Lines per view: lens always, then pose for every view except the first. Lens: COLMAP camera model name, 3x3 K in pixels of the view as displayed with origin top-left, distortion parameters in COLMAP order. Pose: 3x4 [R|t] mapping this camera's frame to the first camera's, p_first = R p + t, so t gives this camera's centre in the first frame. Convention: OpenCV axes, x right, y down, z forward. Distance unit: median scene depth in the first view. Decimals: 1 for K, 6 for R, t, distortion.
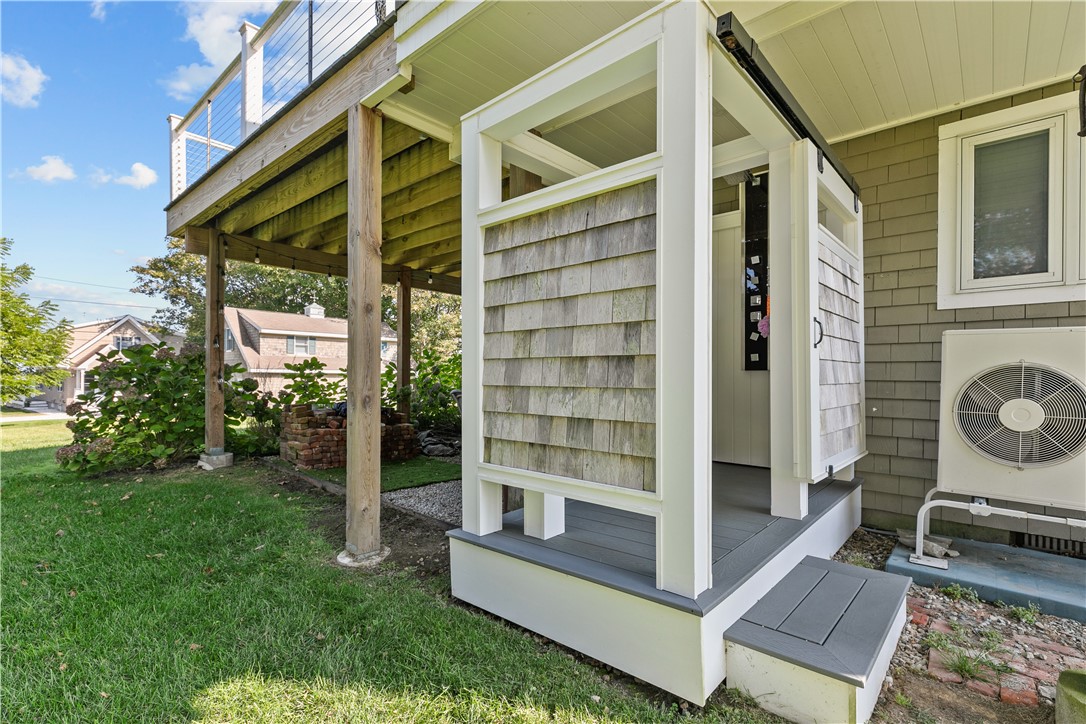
lens RADIAL K [[486.0, 0, 558.4], [0, 486.0, 382.9], [0, 0, 1]] dist [0.007355, 0.000076]
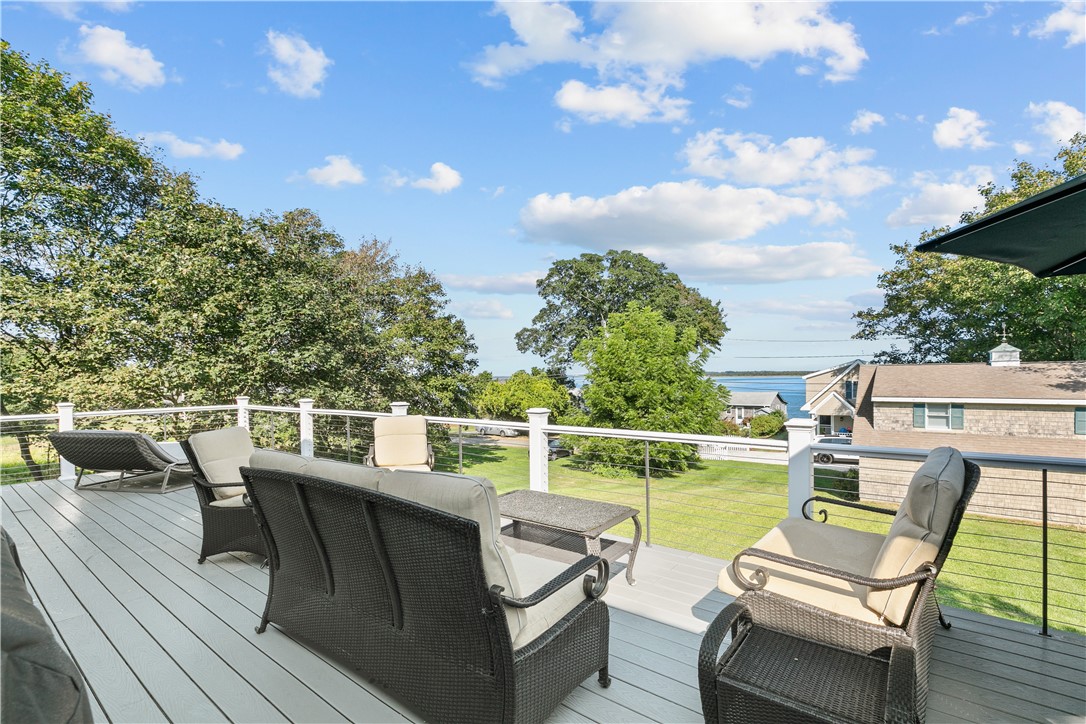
lens RADIAL K [[486.0, 0, 546.9], [0, 486.0, 371.2], [0, 0, 1]] dist [0.007355, 0.000076]
pose [[0.999922, -0.010660, 0.006523, -0.684152], [0.010654, 0.999943, 0.000923, -0.092851], [-0.006532, -0.000854, 0.999978, 0.169196]]
